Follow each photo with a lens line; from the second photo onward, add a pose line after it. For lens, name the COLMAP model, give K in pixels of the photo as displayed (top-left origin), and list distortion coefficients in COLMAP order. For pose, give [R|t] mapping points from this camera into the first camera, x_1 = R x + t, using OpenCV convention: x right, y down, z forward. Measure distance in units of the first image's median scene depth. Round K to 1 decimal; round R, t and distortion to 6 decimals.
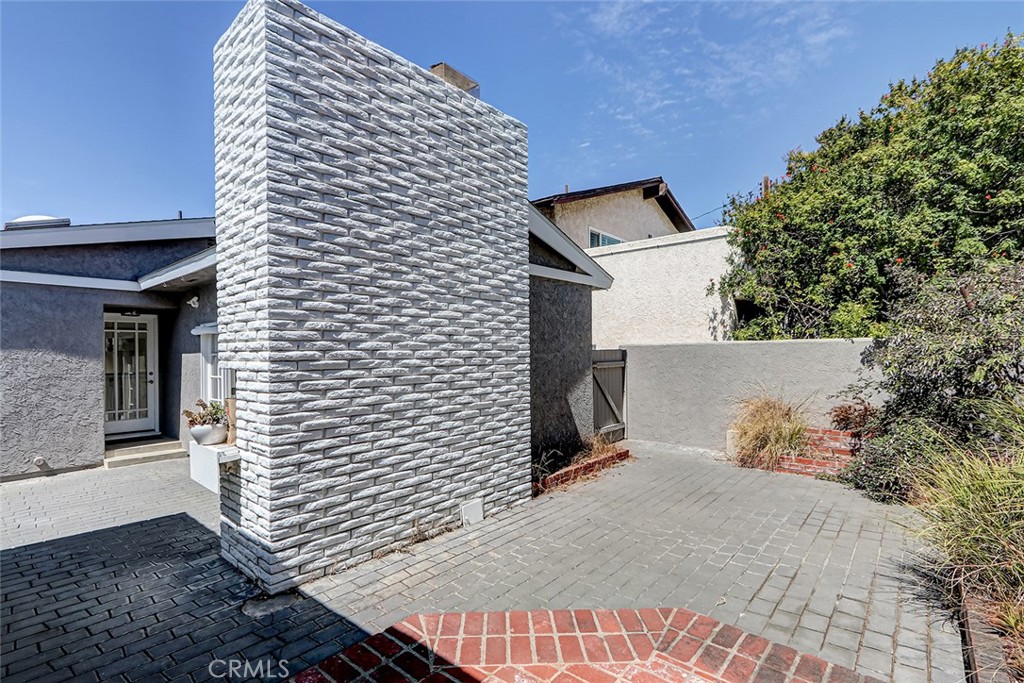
lens RADIAL K [[487.2, 0, 510.0], [0, 487.2, 345.7], [0, 0, 1]] dist [-0.012544, 0.000639]
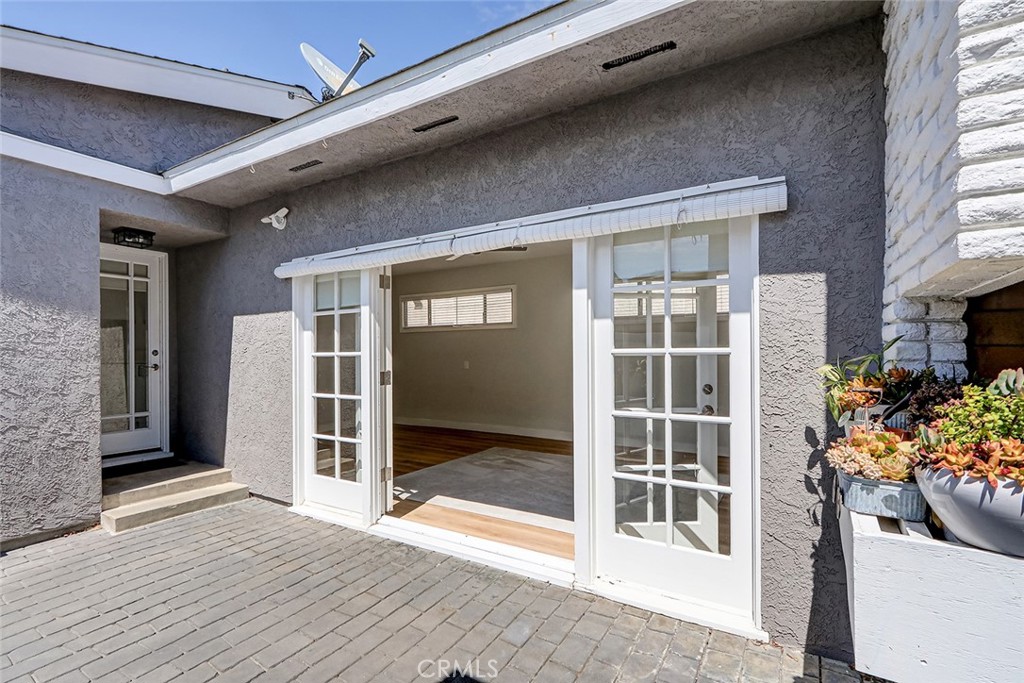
lens RADIAL K [[467.7, 0, 465.6], [0, 467.7, 353.2], [0, 0, 1]] dist [0.006844, -0.004206]
pose [[0.989247, 0.012181, 0.145749, -0.534260], [-0.013260, 0.999891, 0.006433, 0.058685], [-0.145655, -0.008297, 0.989301, 0.454579]]
